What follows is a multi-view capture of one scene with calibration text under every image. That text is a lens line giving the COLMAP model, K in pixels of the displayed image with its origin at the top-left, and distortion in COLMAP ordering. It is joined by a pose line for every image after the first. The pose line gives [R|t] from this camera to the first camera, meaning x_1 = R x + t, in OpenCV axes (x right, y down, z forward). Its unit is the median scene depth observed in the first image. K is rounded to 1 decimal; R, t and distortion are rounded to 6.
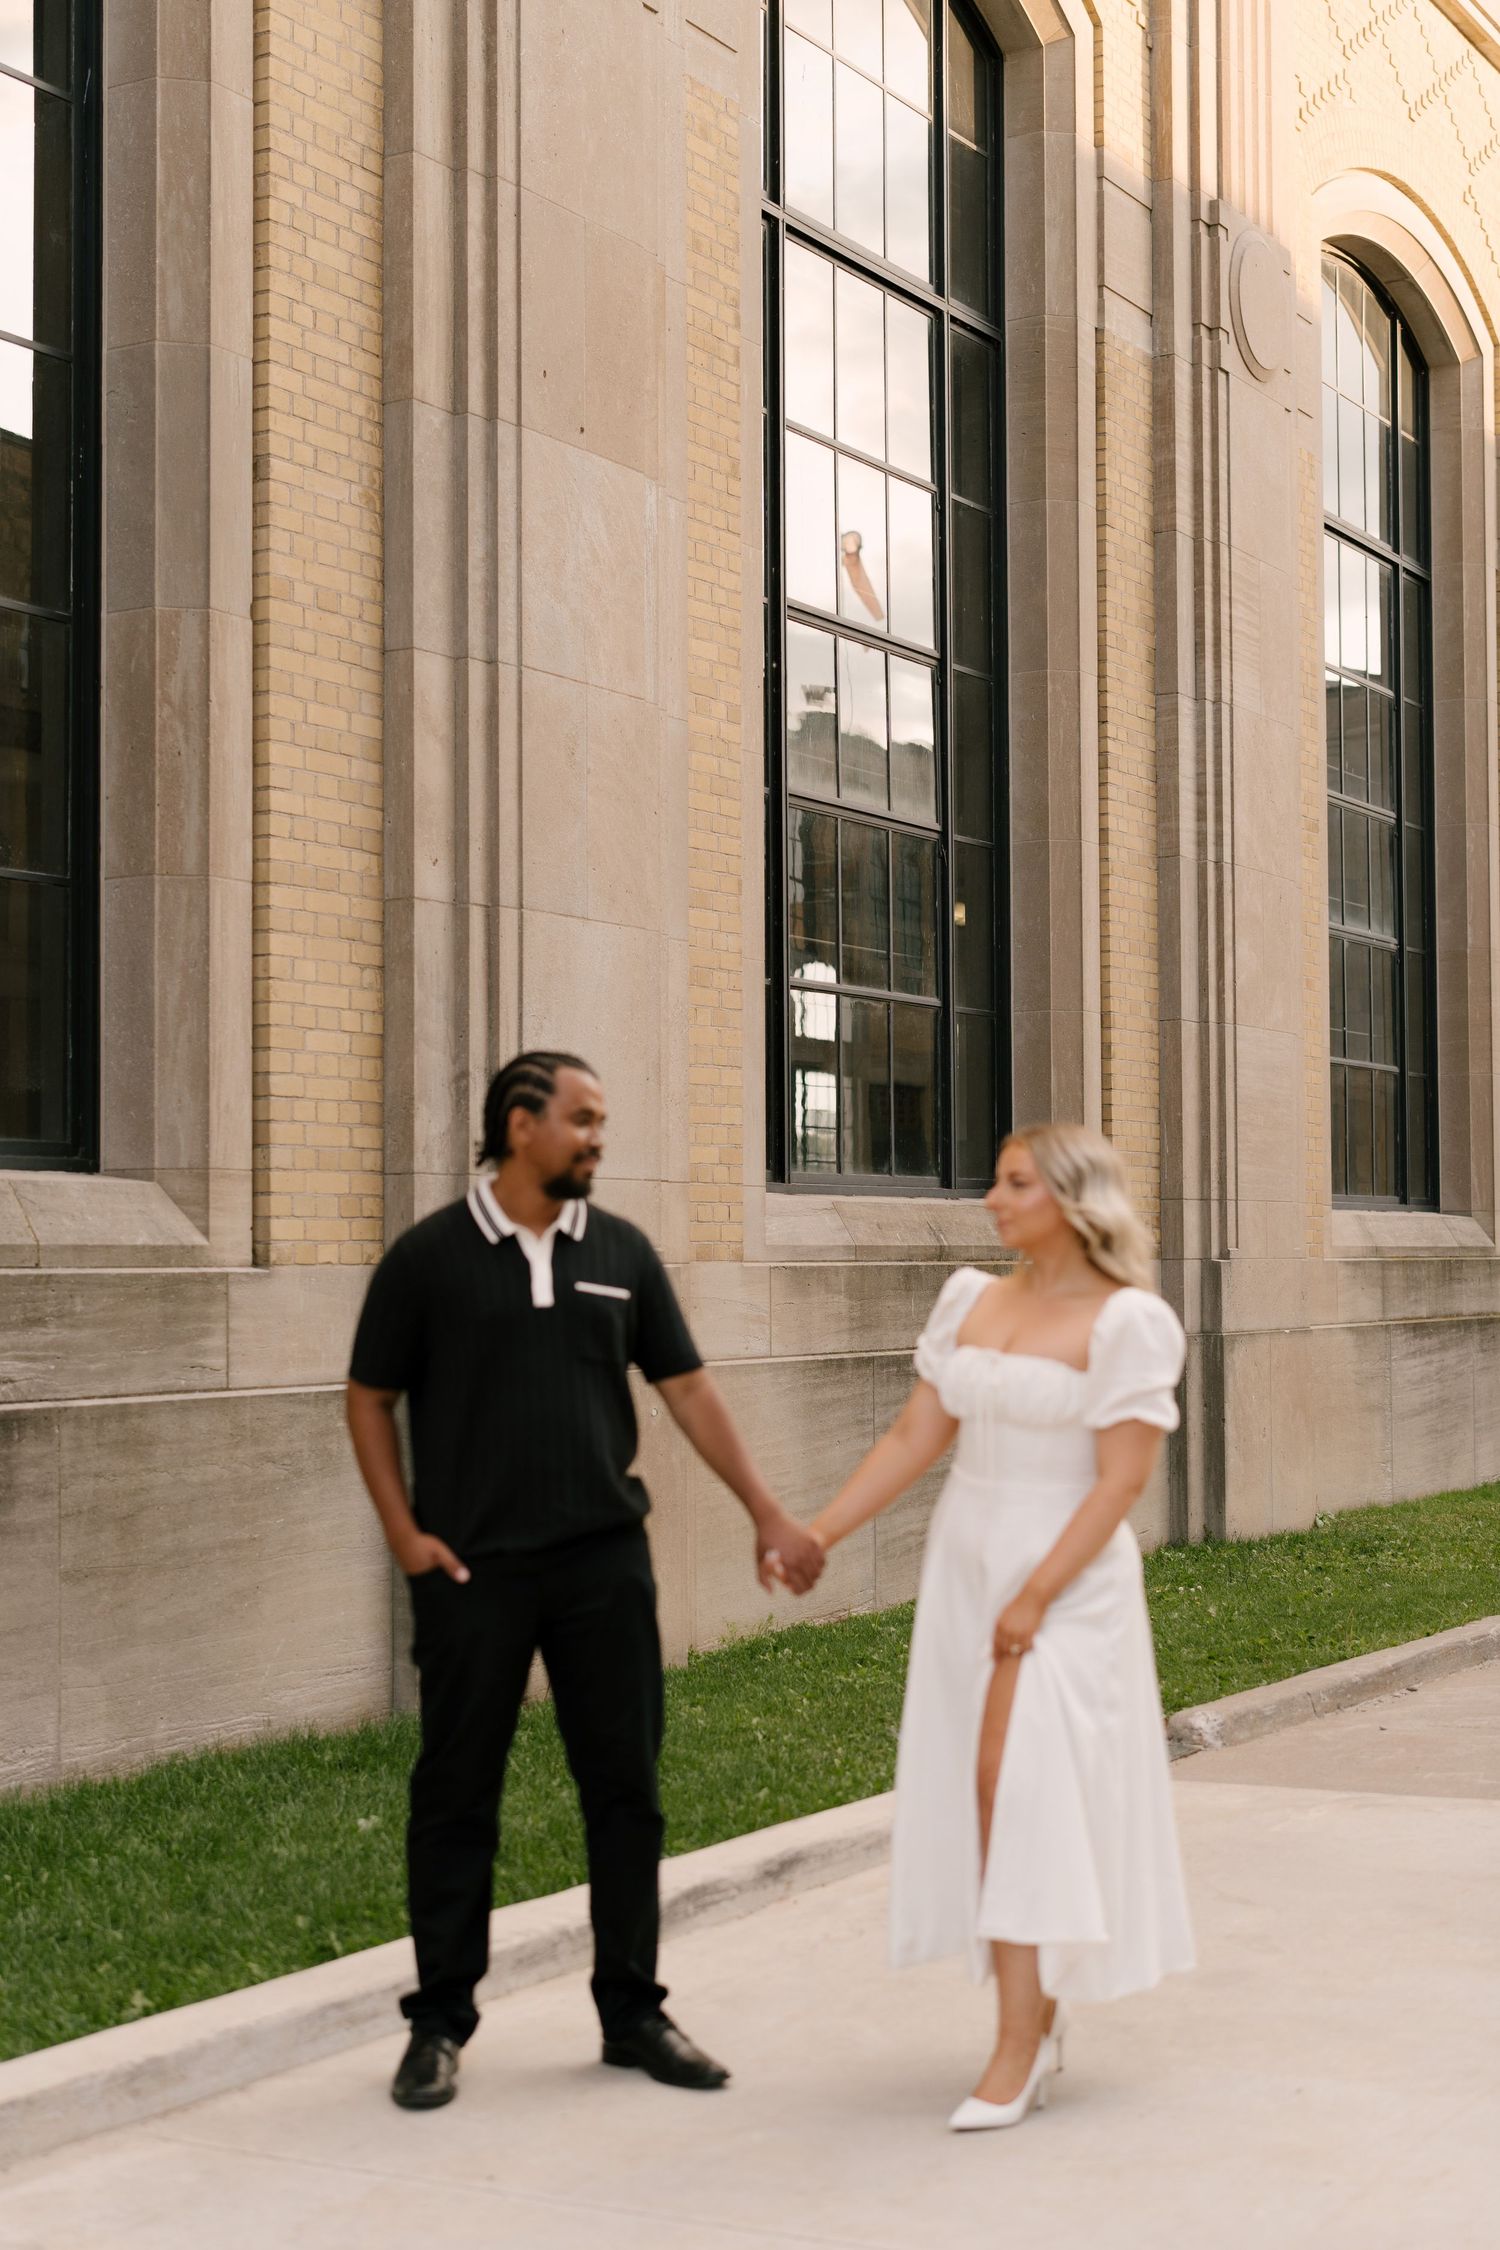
lens RADIAL K [[3250.8, 0, 750.0], [0, 3250.8, 1125.0], [0, 0, 1]] dist [0.009862, 0.024833]
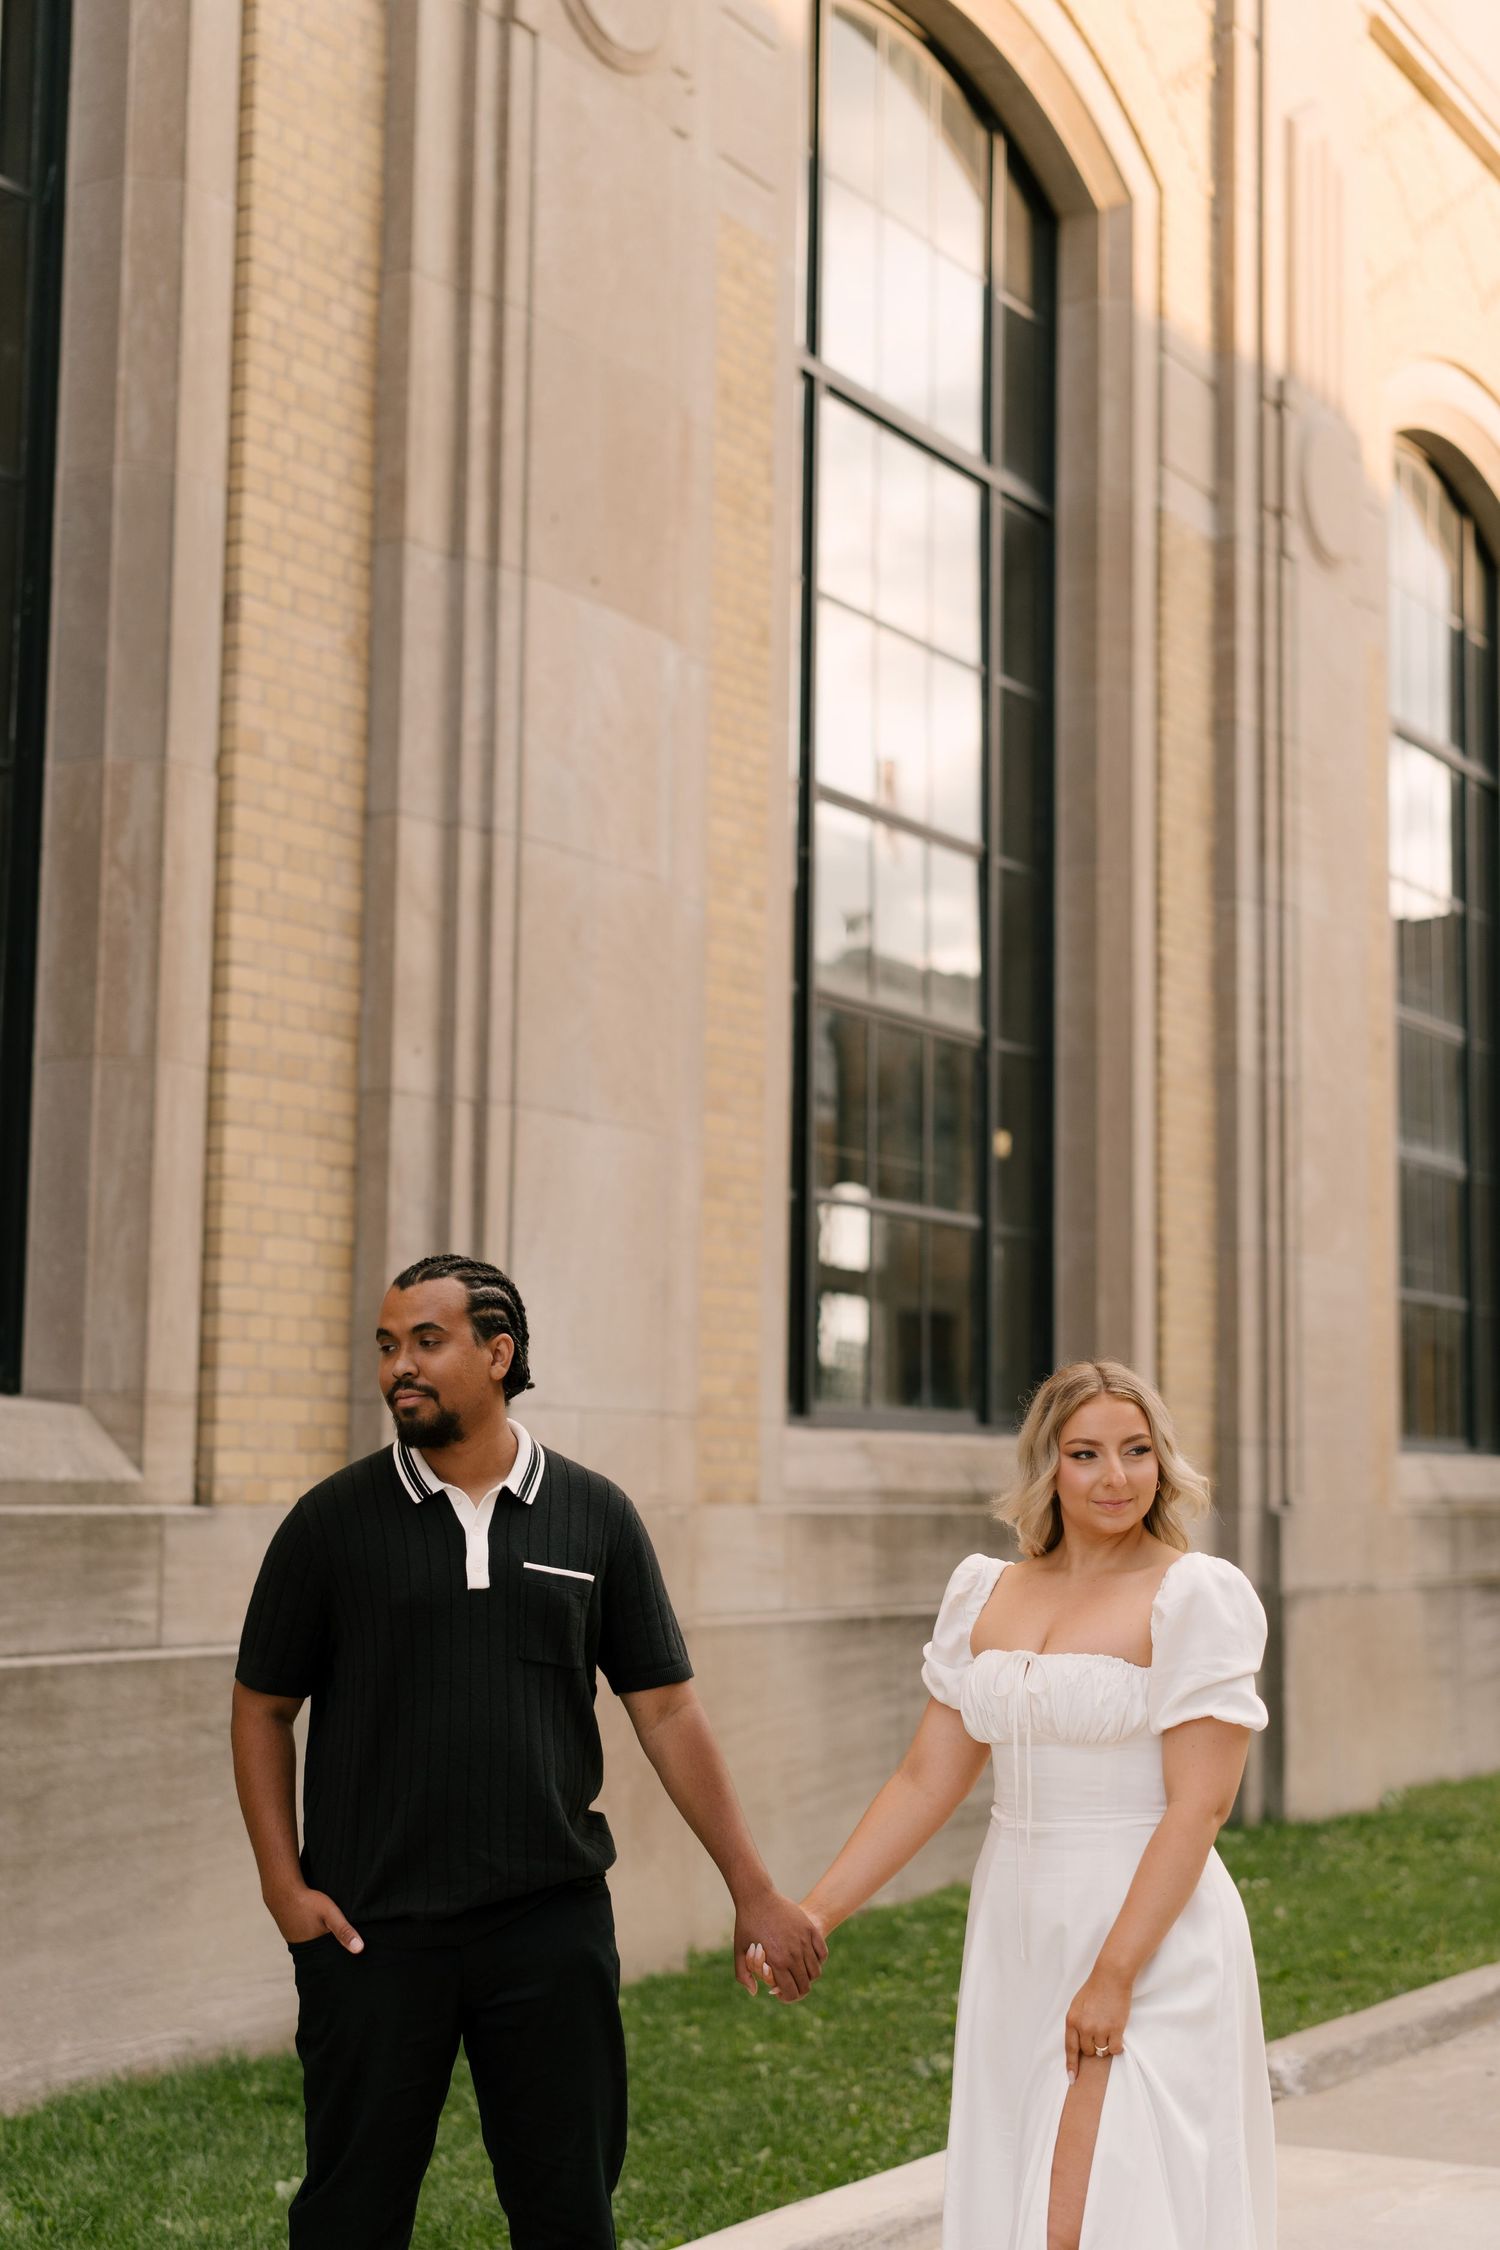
lens RADIAL K [[3250.8, 0, 750.0], [0, 3250.8, 1125.0], [0, 0, 1]] dist [0.009862, 0.024833]
pose [[0.999802, 0.017175, -0.010039, 0.003458], [-0.017832, 0.997424, -0.069473, -0.000514], [0.008820, 0.069639, 0.997533, 0.116895]]
